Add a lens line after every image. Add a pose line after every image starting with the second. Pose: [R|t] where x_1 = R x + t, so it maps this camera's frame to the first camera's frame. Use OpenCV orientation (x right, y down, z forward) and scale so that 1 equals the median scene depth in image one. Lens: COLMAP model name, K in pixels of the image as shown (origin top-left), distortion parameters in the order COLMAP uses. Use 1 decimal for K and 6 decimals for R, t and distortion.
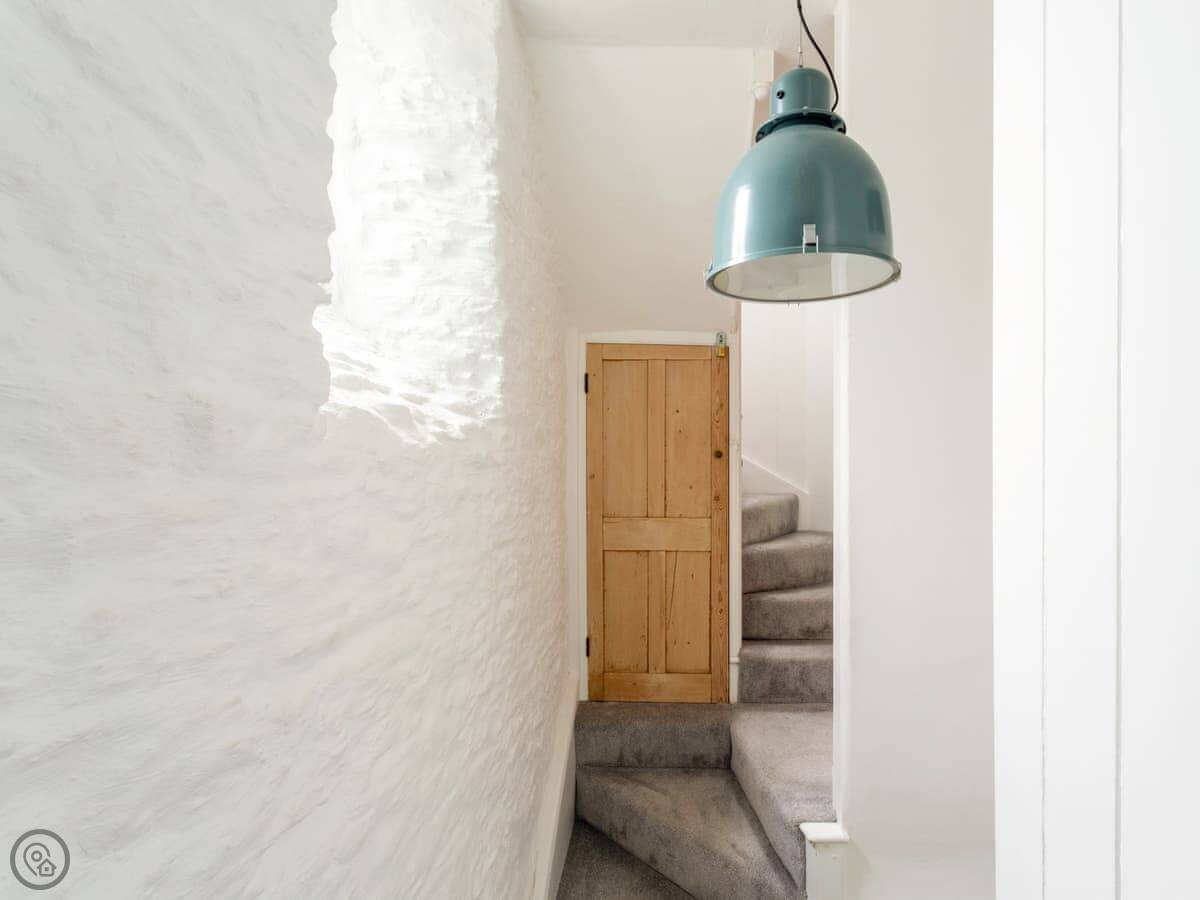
lens RADIAL K [[1583.7, 0, 600.0], [0, 1583.7, 450.0], [0, 0, 1]] dist [0.006240, 0.015390]
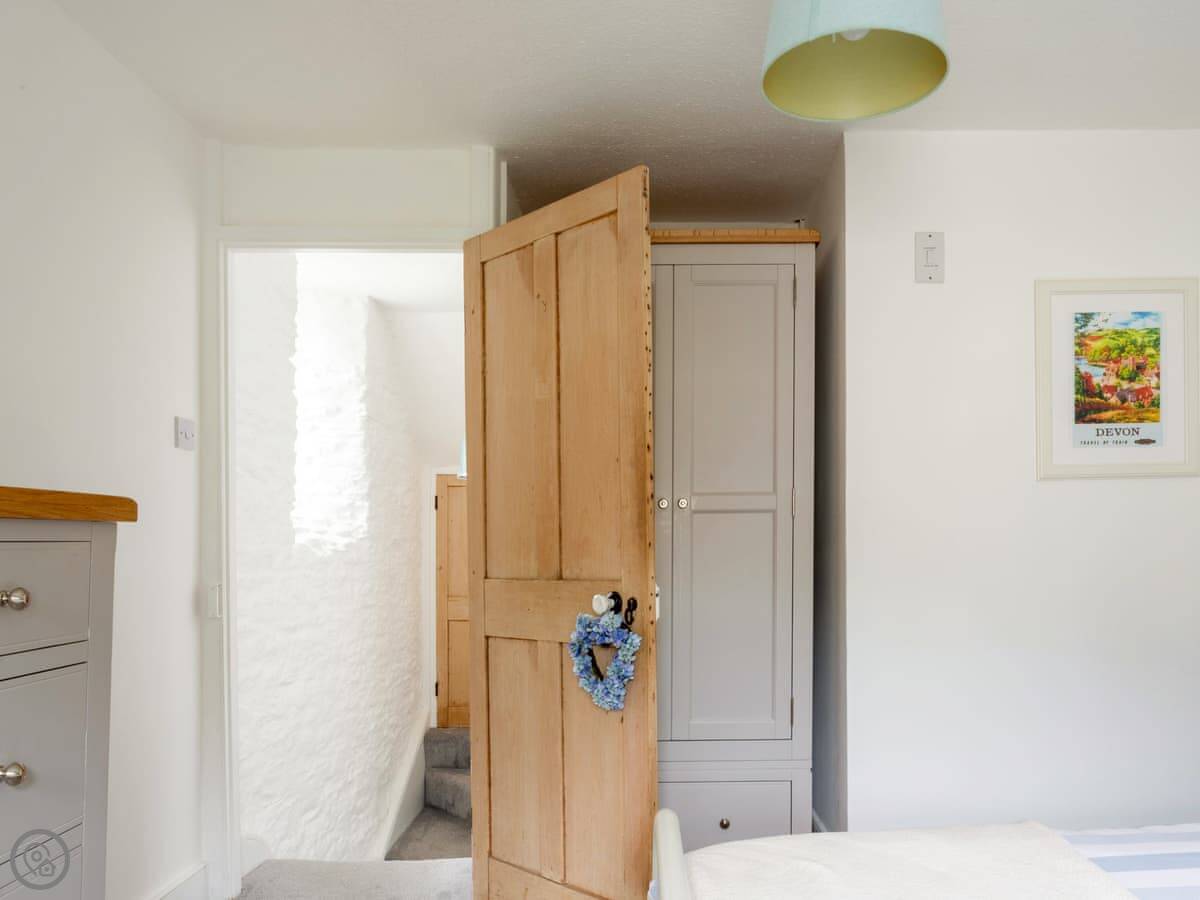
lens RADIAL K [[1583.7, 0, 600.0], [0, 1583.7, 450.0], [0, 0, 1]] dist [0.006240, 0.015390]
pose [[0.997757, 0.001838, 0.066910, 0.080220], [0.001970, 0.998383, -0.056806, -0.015470], [-0.066906, 0.056811, 0.996141, -0.810442]]
